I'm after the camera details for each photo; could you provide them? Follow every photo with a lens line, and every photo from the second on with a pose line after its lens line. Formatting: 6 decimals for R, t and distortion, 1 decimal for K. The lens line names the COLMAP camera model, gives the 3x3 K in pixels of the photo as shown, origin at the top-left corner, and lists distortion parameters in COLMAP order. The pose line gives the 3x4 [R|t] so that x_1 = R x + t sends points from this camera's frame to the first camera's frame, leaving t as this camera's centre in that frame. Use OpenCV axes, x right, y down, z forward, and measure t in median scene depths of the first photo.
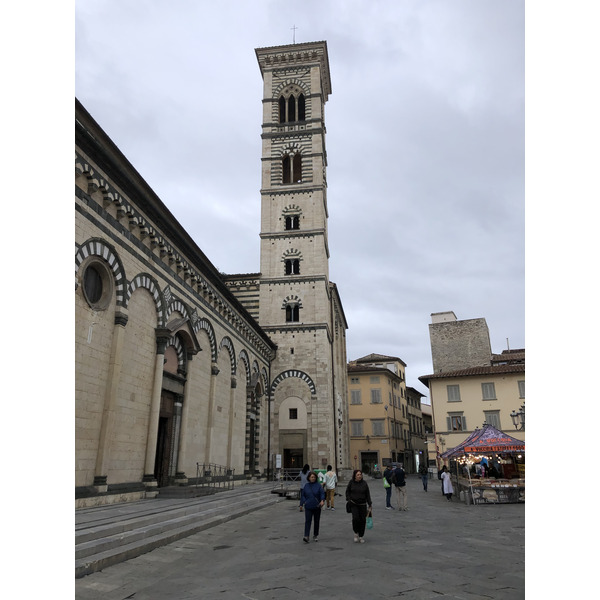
lens RADIAL K [[483.1, 0, 300.0], [0, 483.1, 300.0], [0, 0, 1]] dist [0.053351, -0.056721]
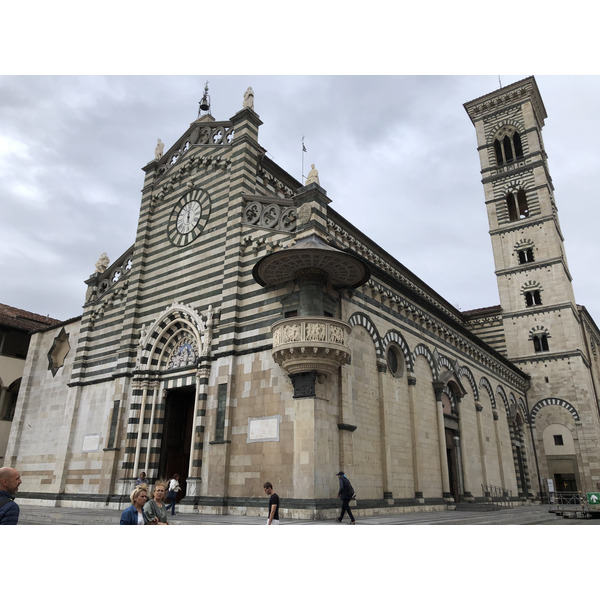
lens RADIAL K [[483.1, 0, 300.0], [0, 483.1, 300.0], [0, 0, 1]] dist [0.053351, -0.056721]
pose [[0.884926, -0.148671, -0.441364, 0.003255], [0.131196, 0.988878, -0.070054, -0.062463], [0.446870, 0.004087, 0.894589, -0.191887]]
